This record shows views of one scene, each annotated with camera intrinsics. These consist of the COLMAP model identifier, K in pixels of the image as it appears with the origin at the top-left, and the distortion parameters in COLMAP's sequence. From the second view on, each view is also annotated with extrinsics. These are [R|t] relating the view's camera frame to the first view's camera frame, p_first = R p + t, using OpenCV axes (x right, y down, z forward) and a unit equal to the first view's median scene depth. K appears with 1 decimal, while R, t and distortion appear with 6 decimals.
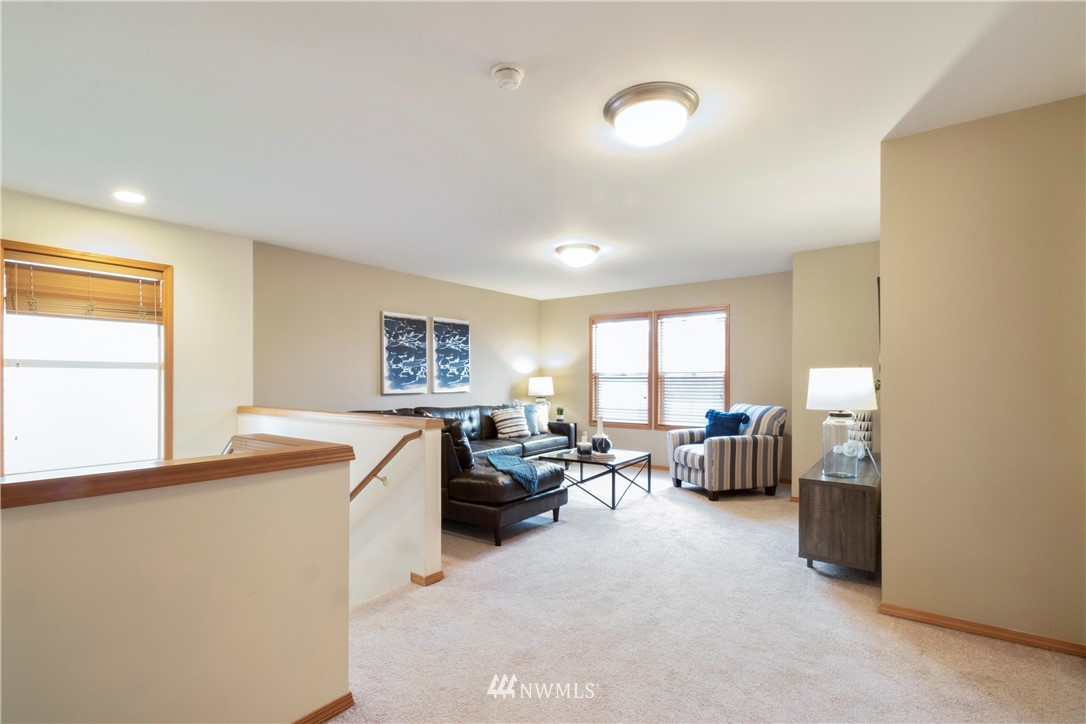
lens RADIAL K [[509.1, 0, 542.2], [0, 509.1, 380.7], [0, 0, 1]] dist [0.015601, -0.000152]
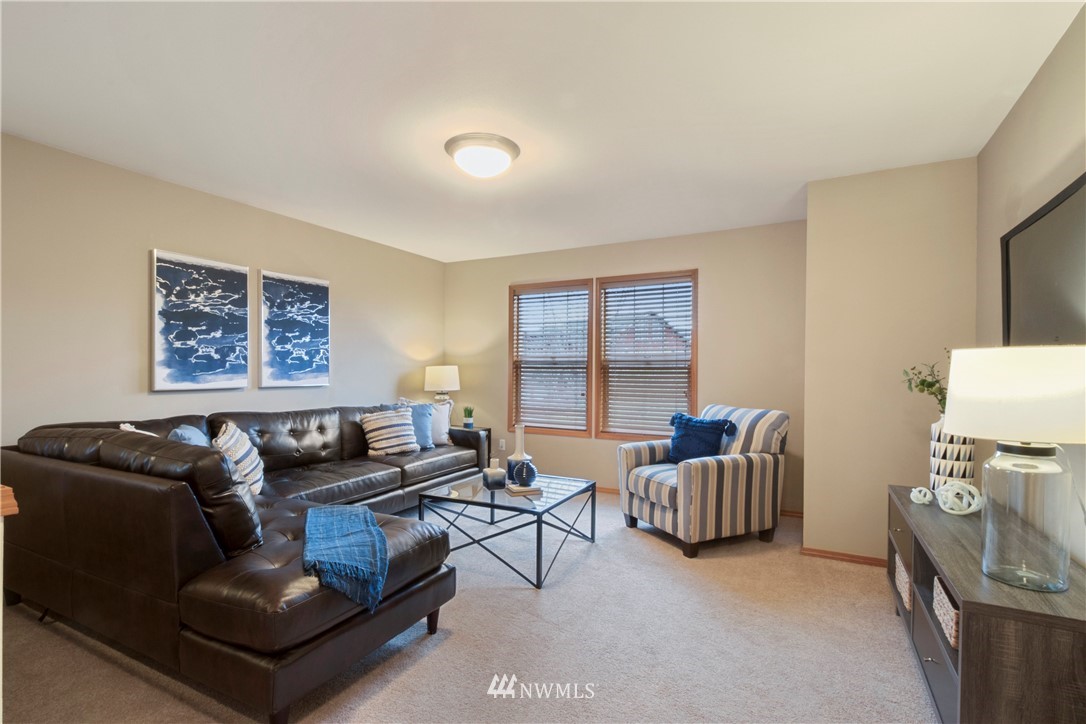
lens RADIAL K [[509.1, 0, 542.2], [0, 509.1, 380.7], [0, 0, 1]] dist [0.015601, -0.000152]
pose [[0.989926, 0.005714, 0.141473, 0.047152], [-0.008325, 0.999806, 0.017871, 0.000215], [-0.141344, -0.018869, 0.989781, 0.336933]]
